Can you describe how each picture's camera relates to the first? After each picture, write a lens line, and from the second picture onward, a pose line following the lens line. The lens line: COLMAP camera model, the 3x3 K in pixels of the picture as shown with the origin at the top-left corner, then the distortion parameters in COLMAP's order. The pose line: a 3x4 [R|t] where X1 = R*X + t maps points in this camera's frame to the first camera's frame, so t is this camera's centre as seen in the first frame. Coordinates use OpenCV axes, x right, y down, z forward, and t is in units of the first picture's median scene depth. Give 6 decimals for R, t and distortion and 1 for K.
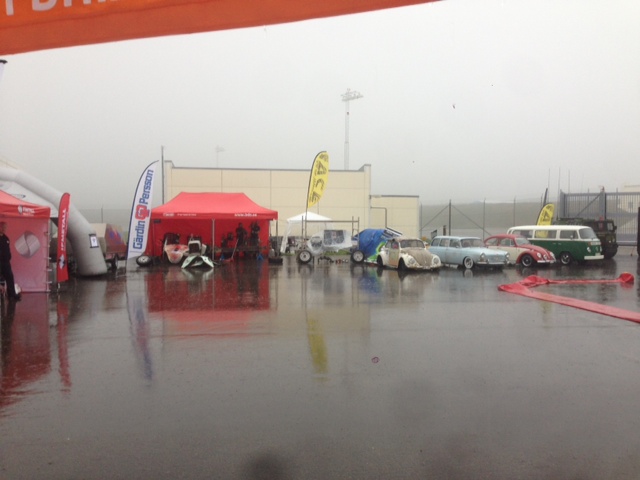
lens RADIAL K [[582.8, 0, 320.4], [0, 582.8, 239.9], [0, 0, 1]] dist [0.104116, -0.116554]
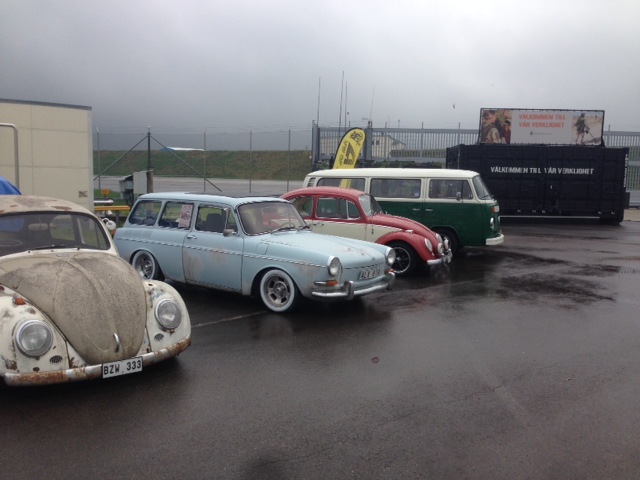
lens RADIAL K [[582.8, 0, 318.9], [0, 582.8, 239.5], [0, 0, 1]] dist [0.104116, -0.116554]
pose [[0.868649, -0.041562, 0.493681, 0.122182], [0.001809, 0.996734, 0.080730, -0.007095], [-0.495424, -0.069233, 0.865888, 0.682669]]
